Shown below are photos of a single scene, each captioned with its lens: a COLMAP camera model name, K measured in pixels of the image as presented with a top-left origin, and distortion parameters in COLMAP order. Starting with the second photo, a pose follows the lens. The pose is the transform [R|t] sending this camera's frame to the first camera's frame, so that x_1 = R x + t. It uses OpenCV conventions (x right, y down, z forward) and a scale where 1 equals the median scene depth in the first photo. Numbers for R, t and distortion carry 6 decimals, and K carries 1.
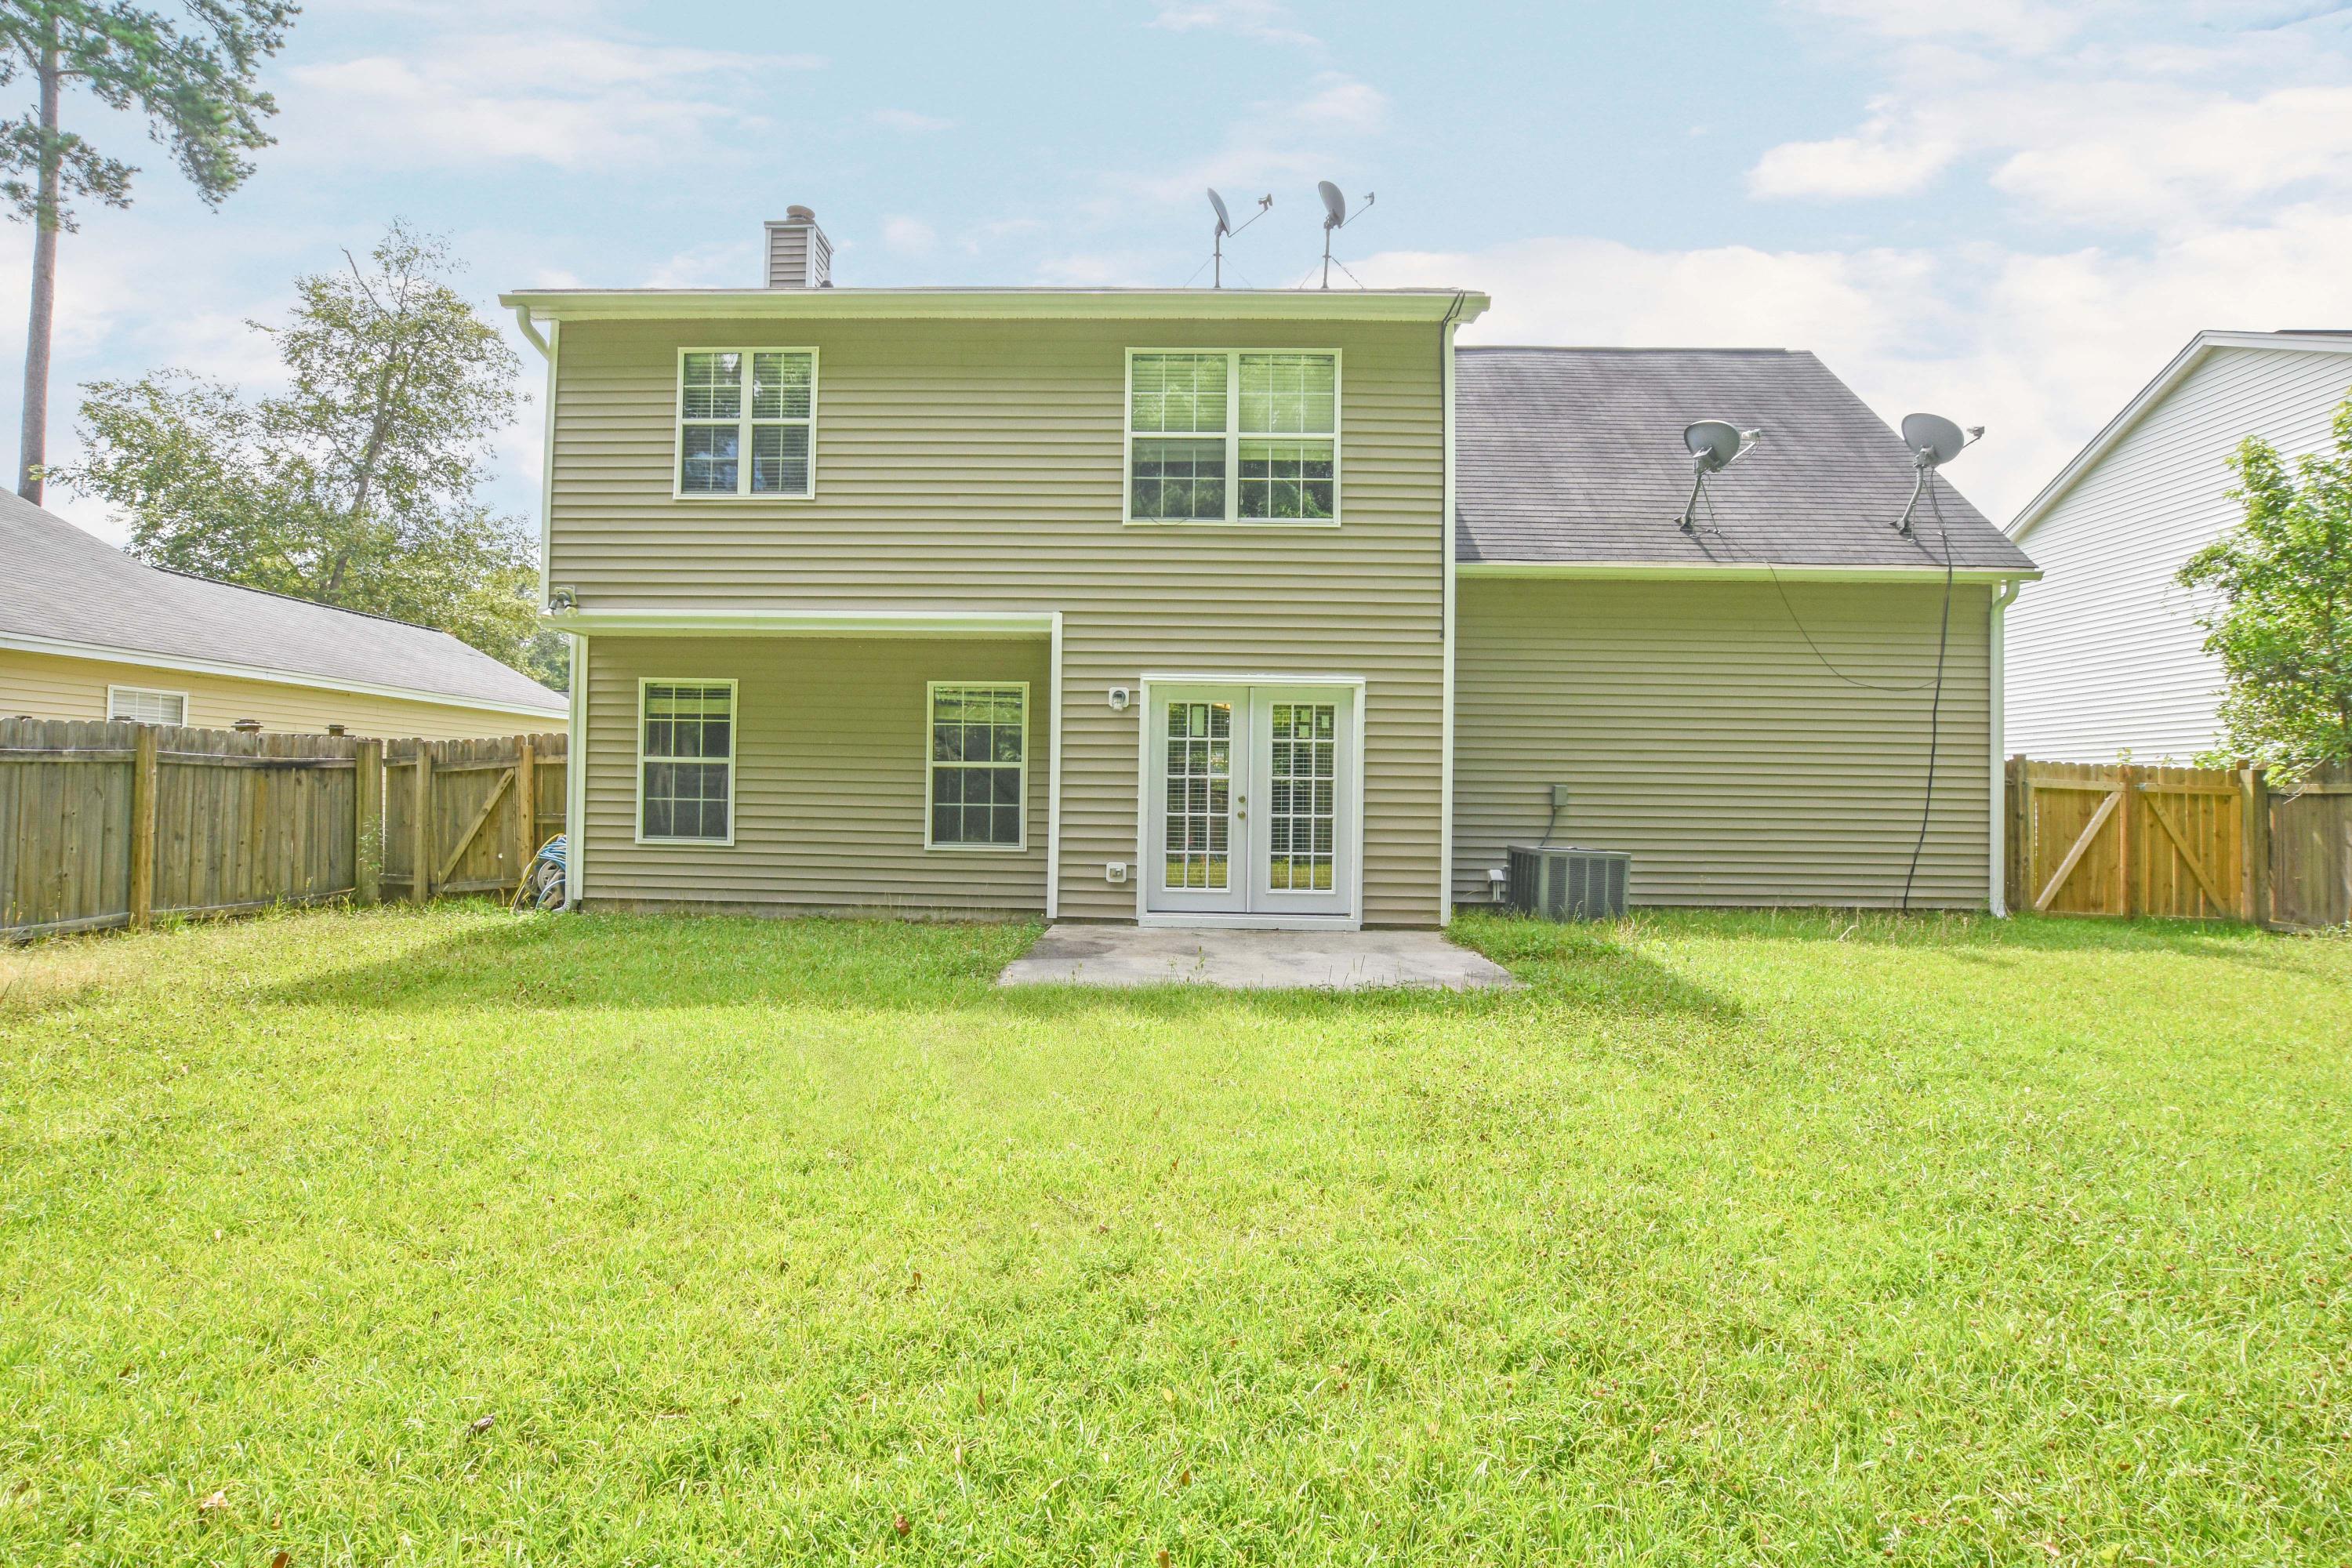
lens RADIAL K [[1034.6, 0, 1180.6], [0, 1034.6, 783.3], [0, 0, 1]] dist [-0.033690, 0.007279]
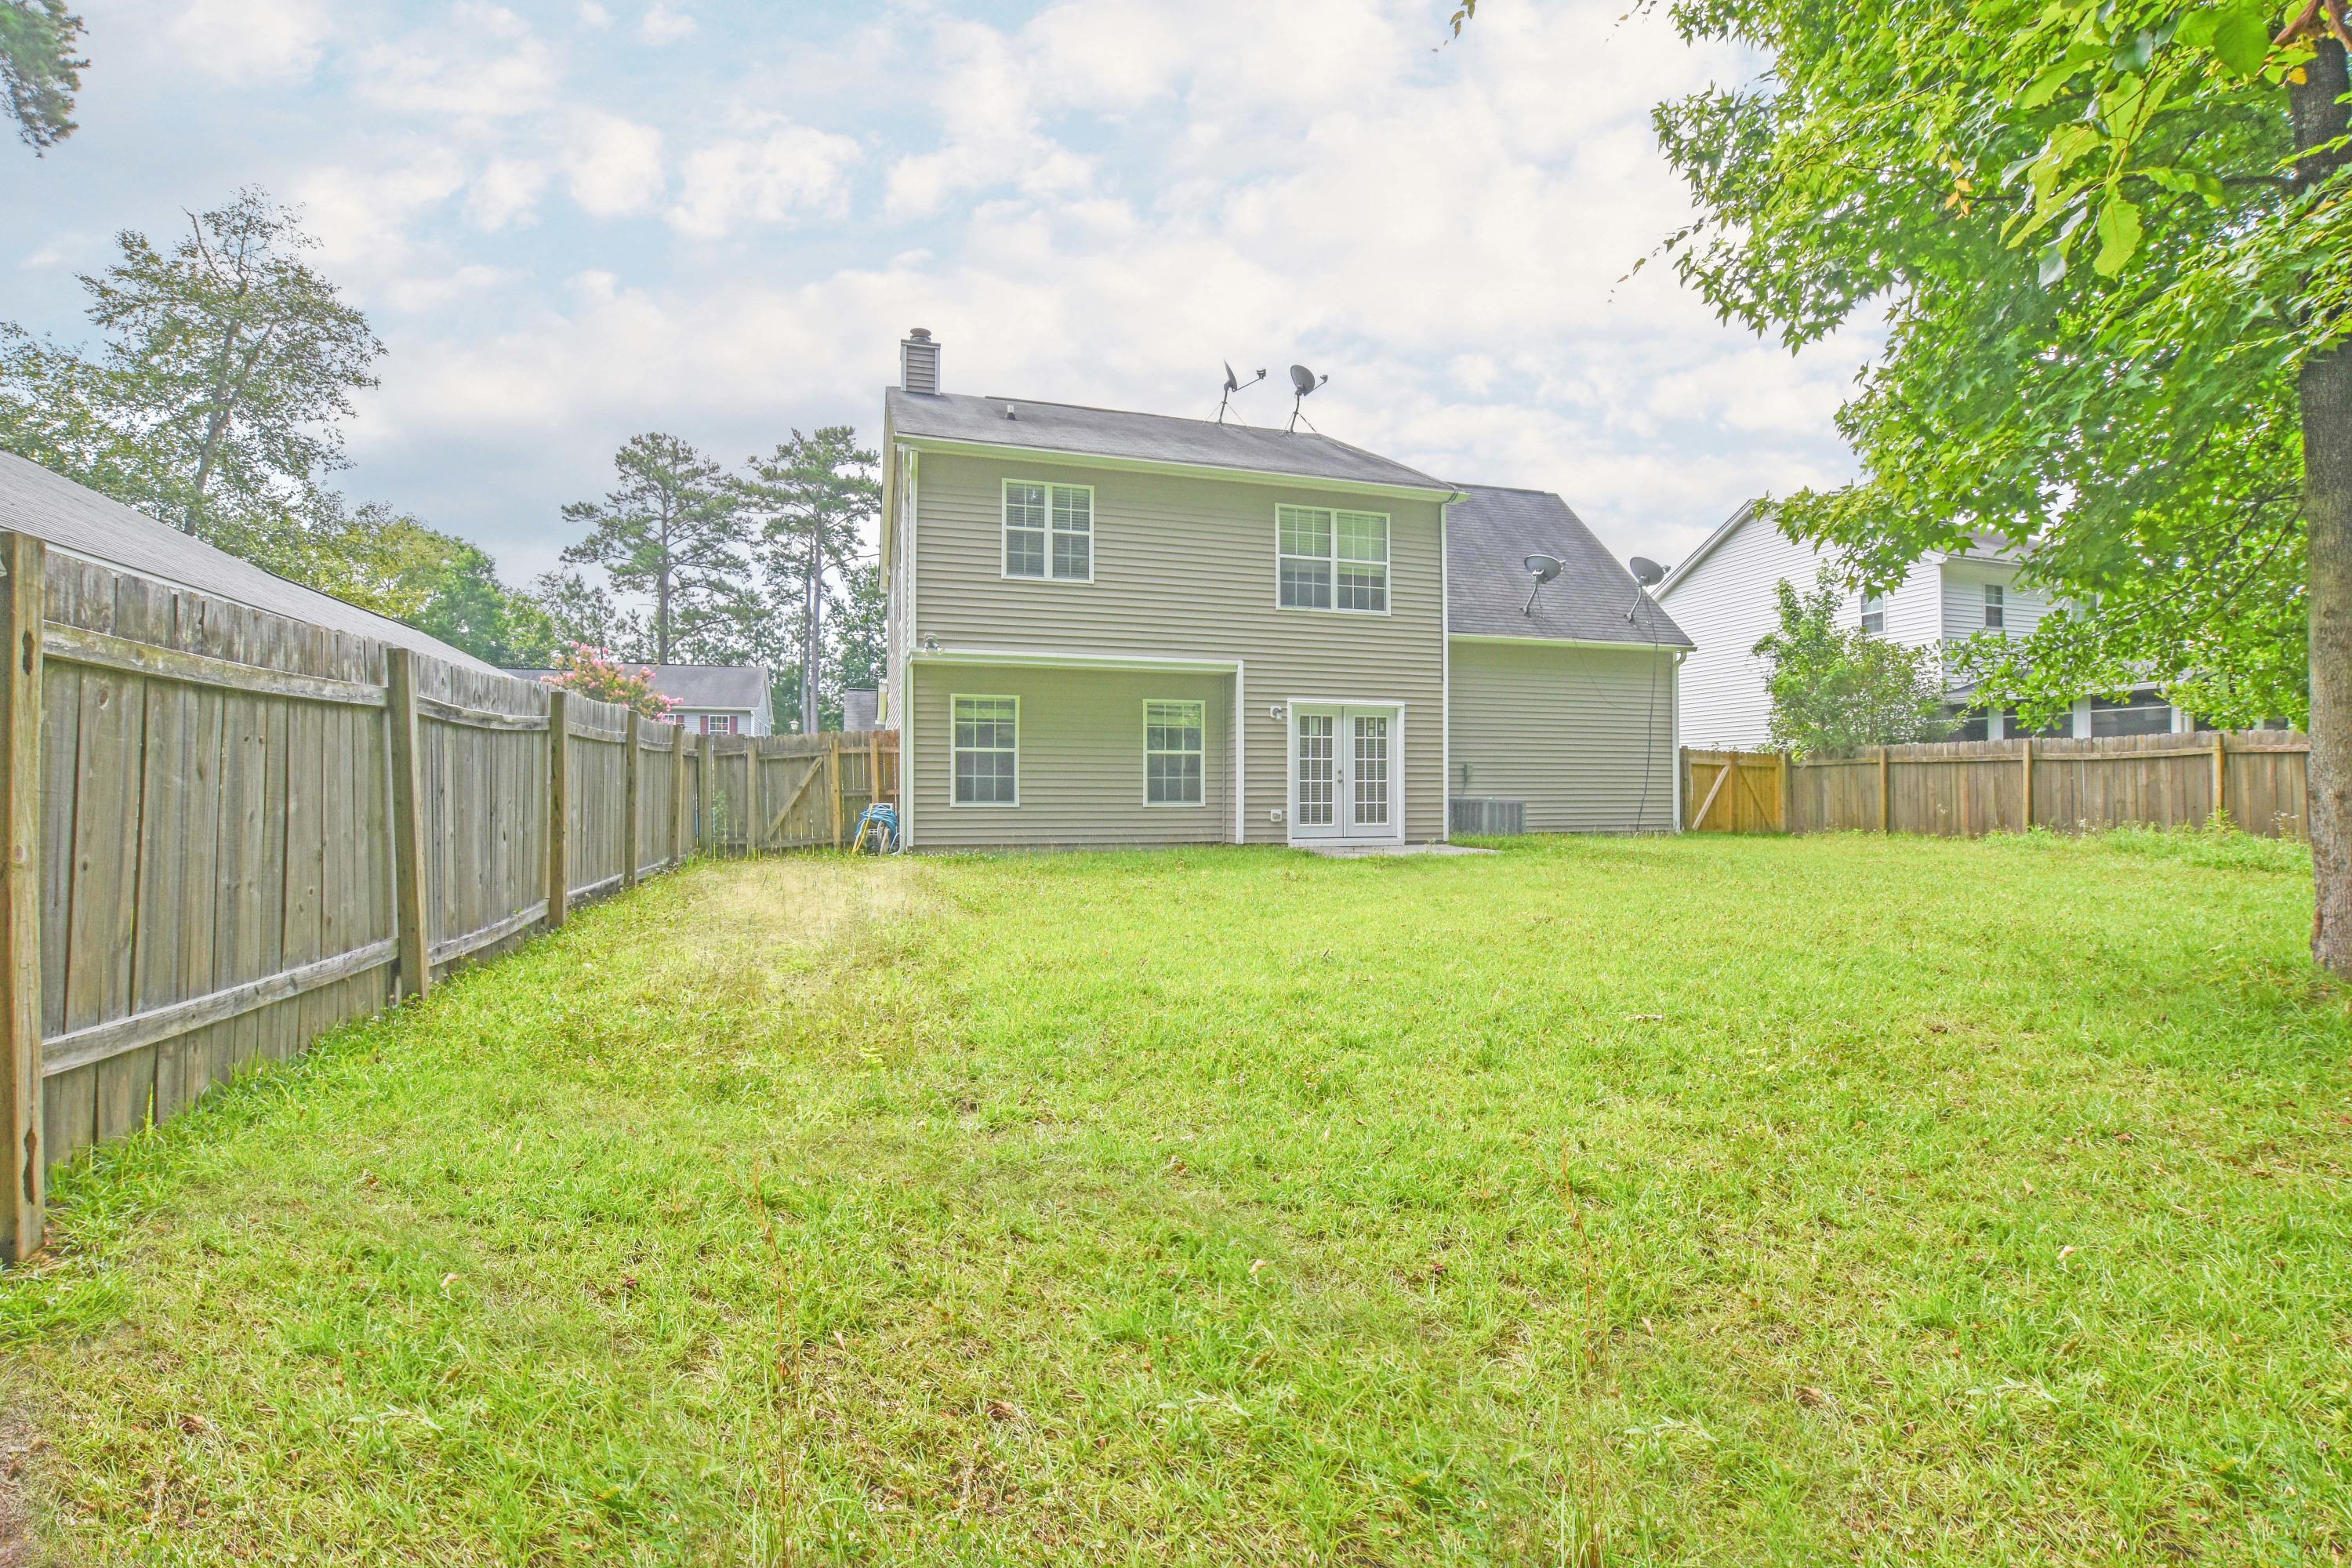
lens RADIAL K [[1034.6, 0, 1192.0], [0, 1034.6, 779.0], [0, 0, 1]] dist [-0.033690, 0.007279]
pose [[0.944611, -0.011406, 0.327993, -0.693112], [0.011007, 0.999935, 0.003073, 0.018318], [-0.328006, 0.000707, 0.944675, -0.510841]]
